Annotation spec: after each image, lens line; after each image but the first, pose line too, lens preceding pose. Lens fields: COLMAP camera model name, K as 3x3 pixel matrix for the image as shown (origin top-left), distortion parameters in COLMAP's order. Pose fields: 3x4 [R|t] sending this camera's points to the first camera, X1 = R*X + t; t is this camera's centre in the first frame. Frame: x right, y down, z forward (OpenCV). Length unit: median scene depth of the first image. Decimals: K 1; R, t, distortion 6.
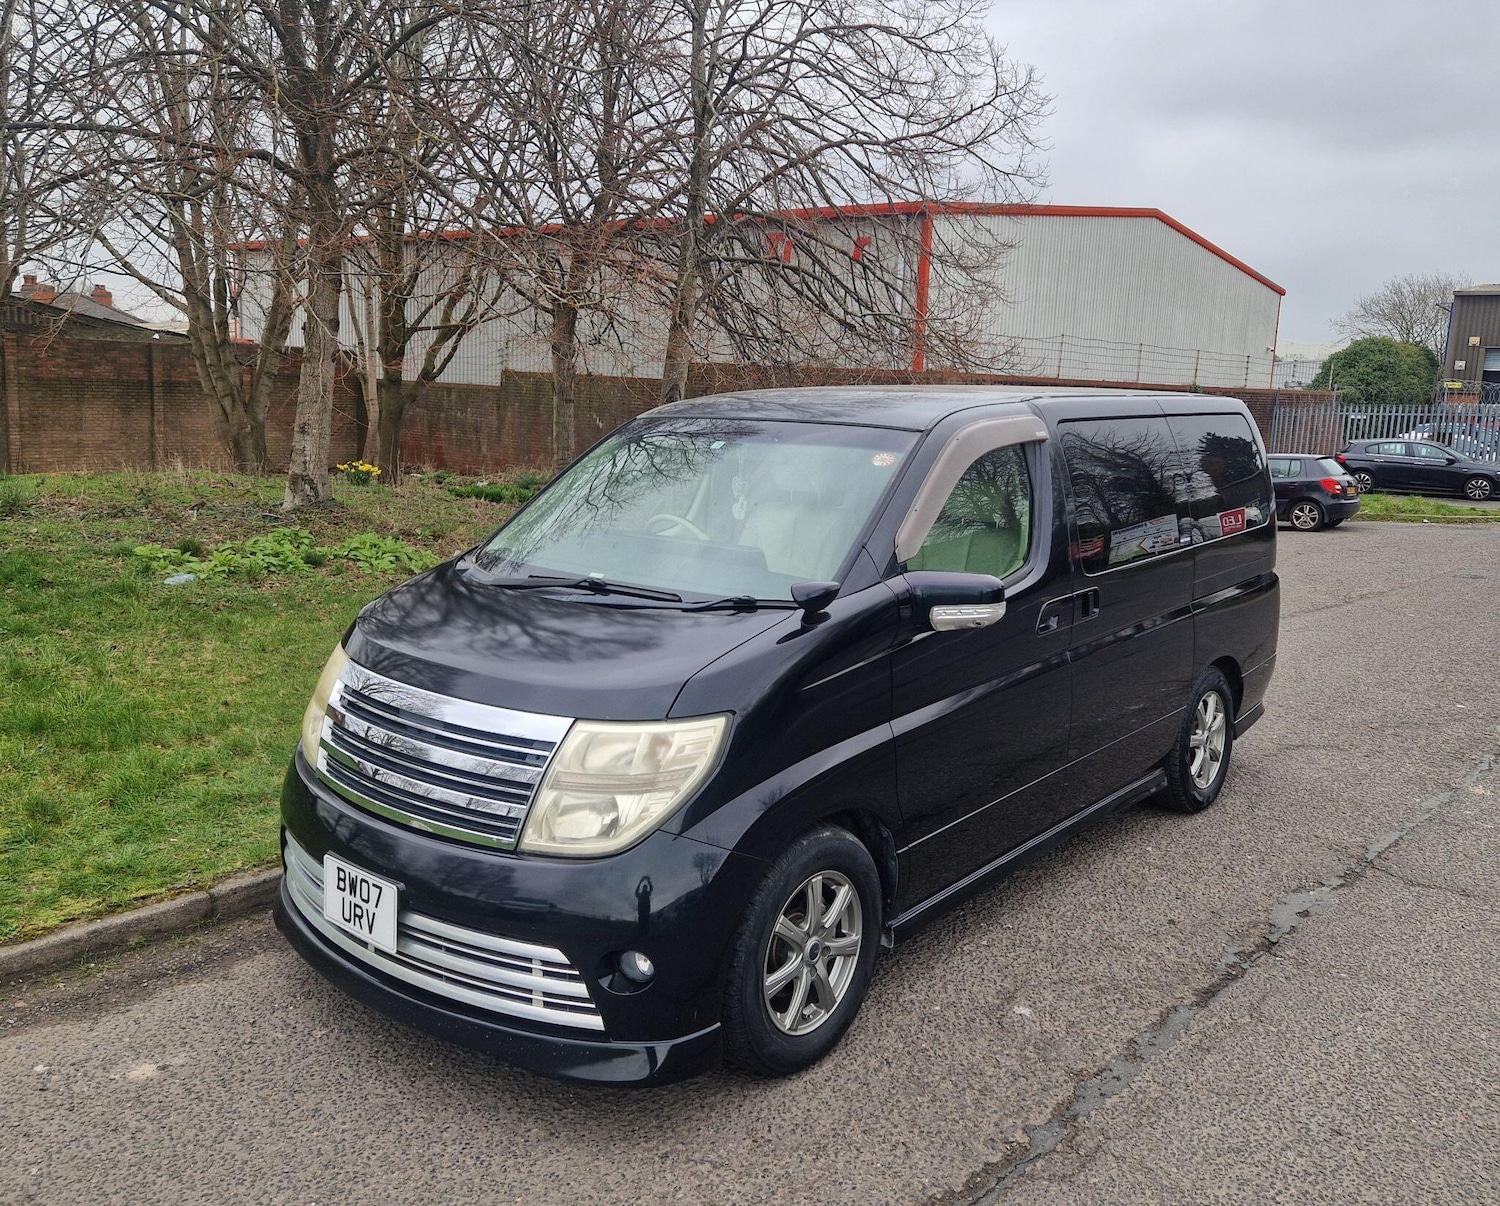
lens RADIAL K [[1186.3, 0, 712.9], [0, 1186.3, 555.4], [0, 0, 1]] dist [0.081053, -0.067309]
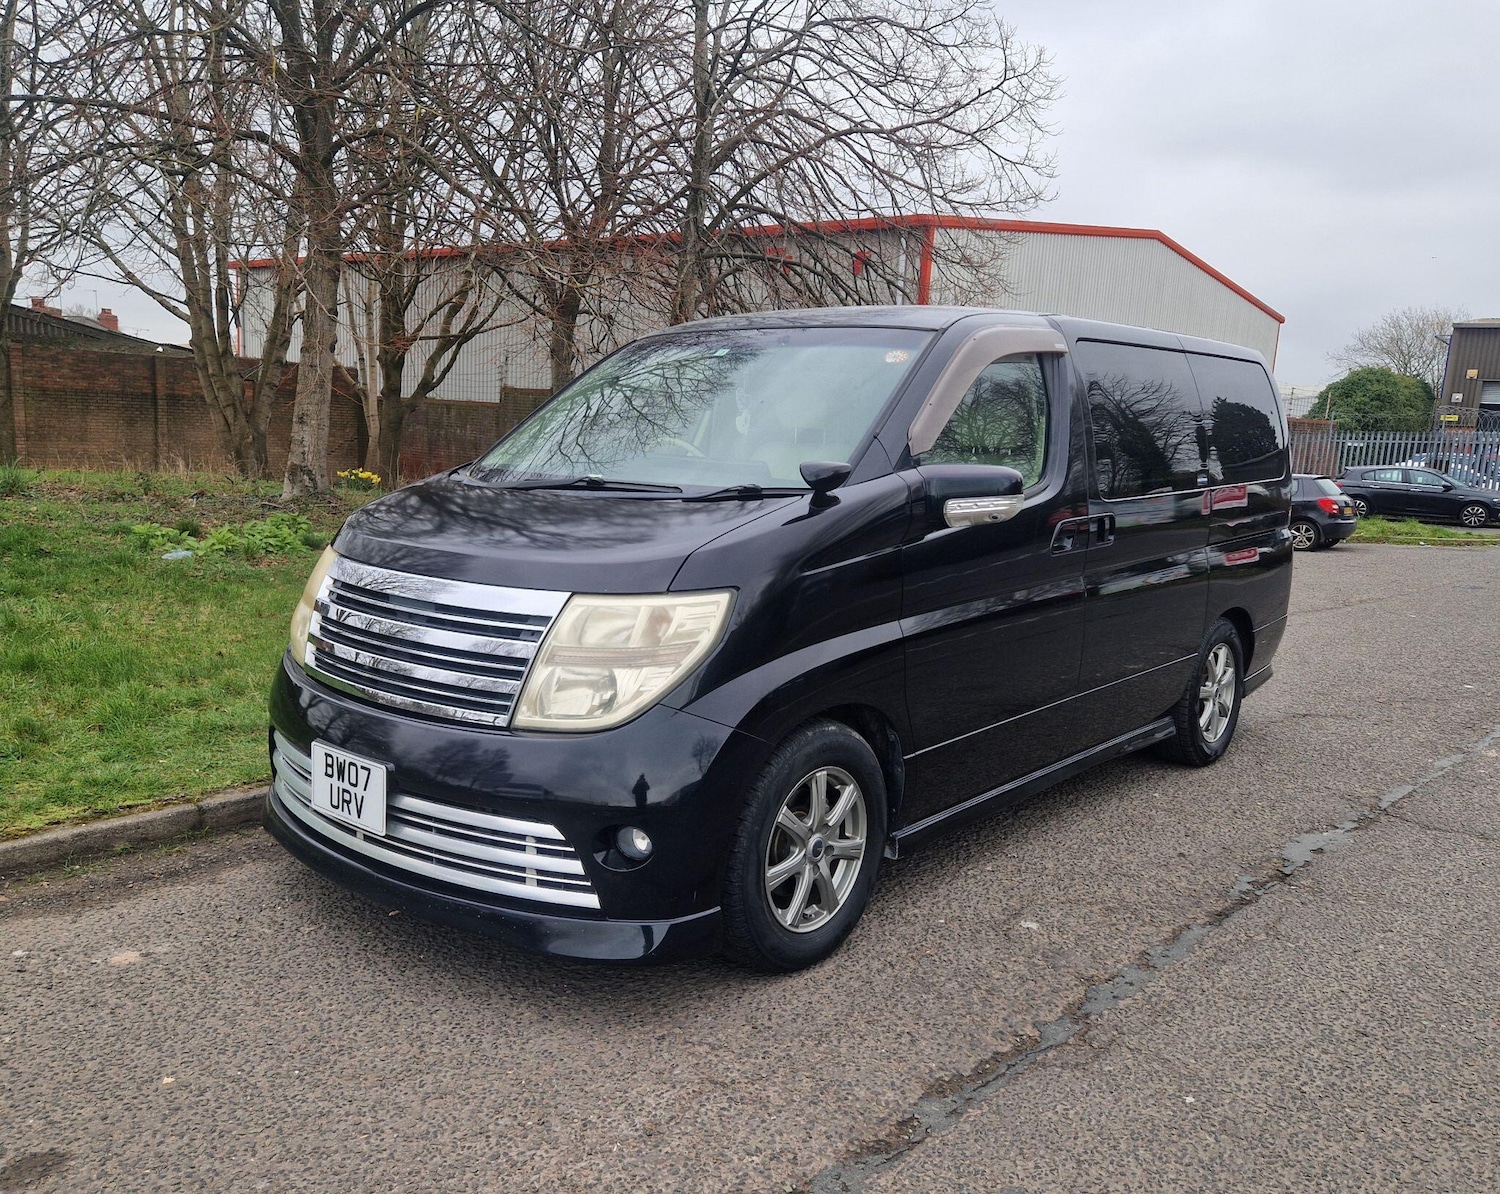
lens RADIAL K [[1163.8, 0, 694.3], [0, 1163.8, 626.8], [0, 0, 1]] dist [0.083087, -0.069902]
pose [[0.999870, 0.011989, -0.010745, -0.006338], [-0.011659, 0.999472, 0.030318, 0.119599], [0.011103, -0.030188, 0.999483, 0.059027]]
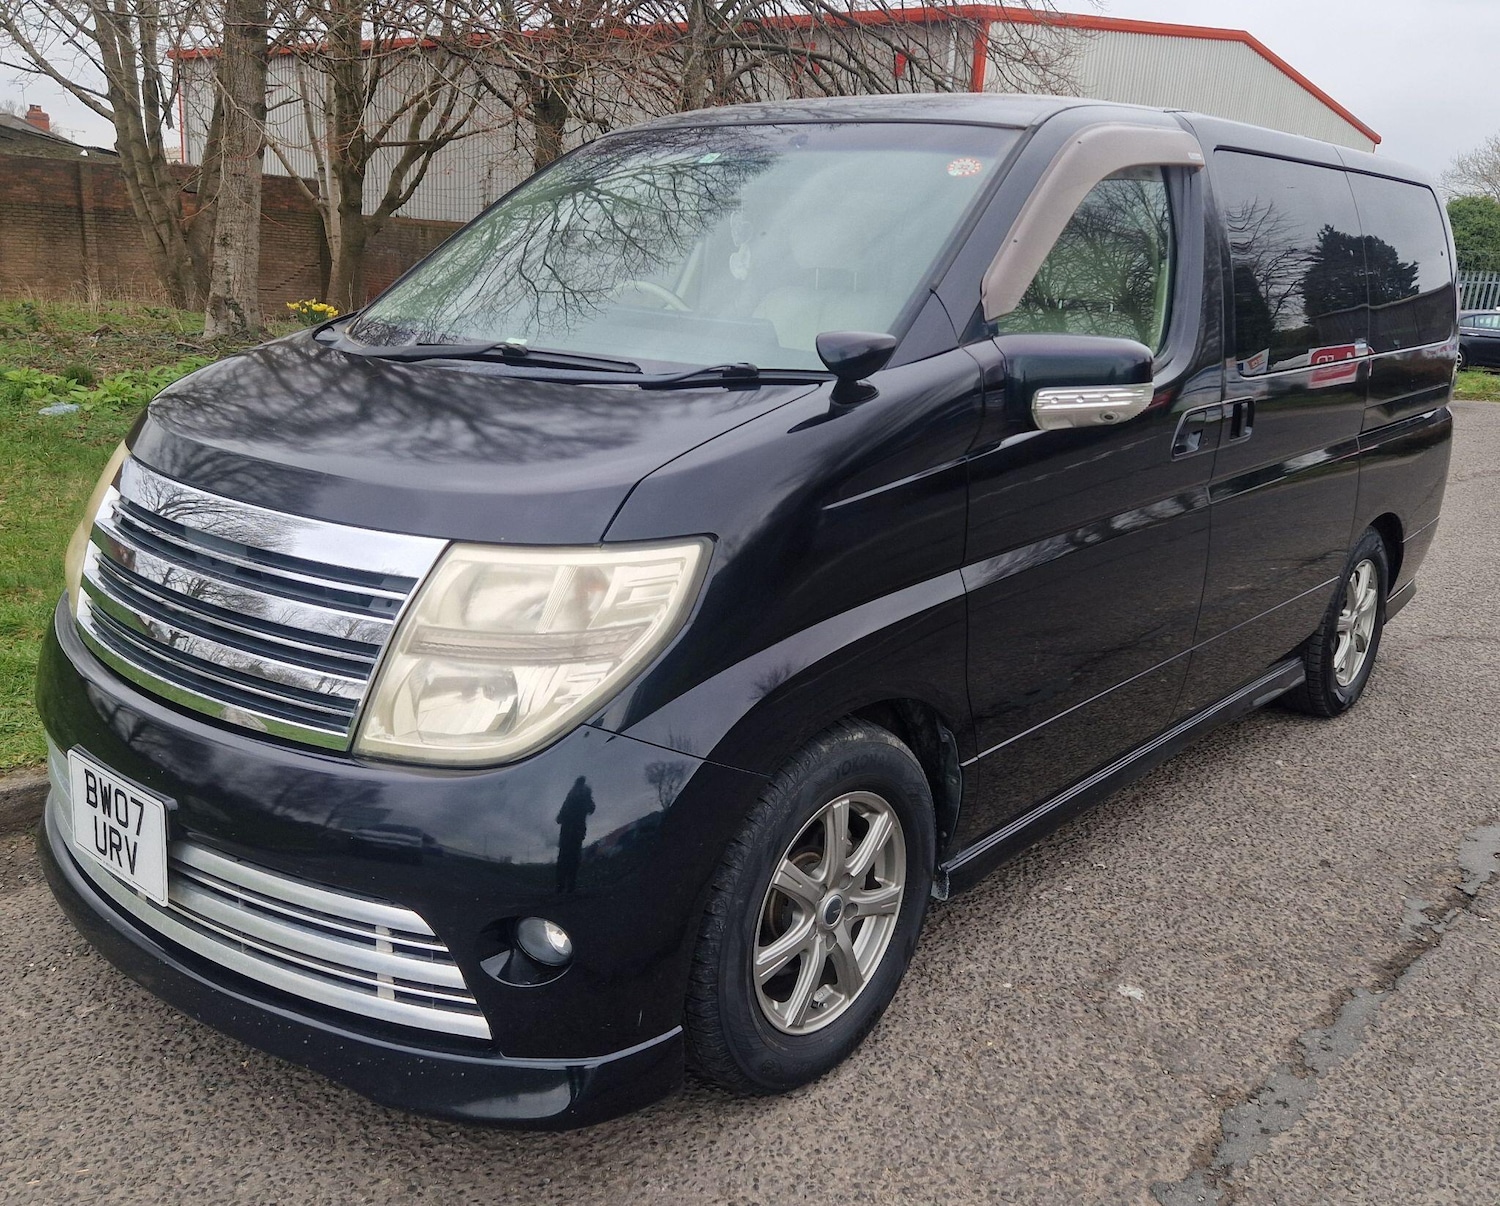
lens RADIAL K [[1266.3, 0, 729.9], [0, 1266.3, 584.1], [0, 0, 1]] dist [0.077042, -0.056397]
pose [[0.999720, 0.022642, 0.006912, 0.018940], [-0.023281, 0.993264, 0.113511, 0.073620], [-0.004295, -0.113640, 0.993513, 0.318504]]
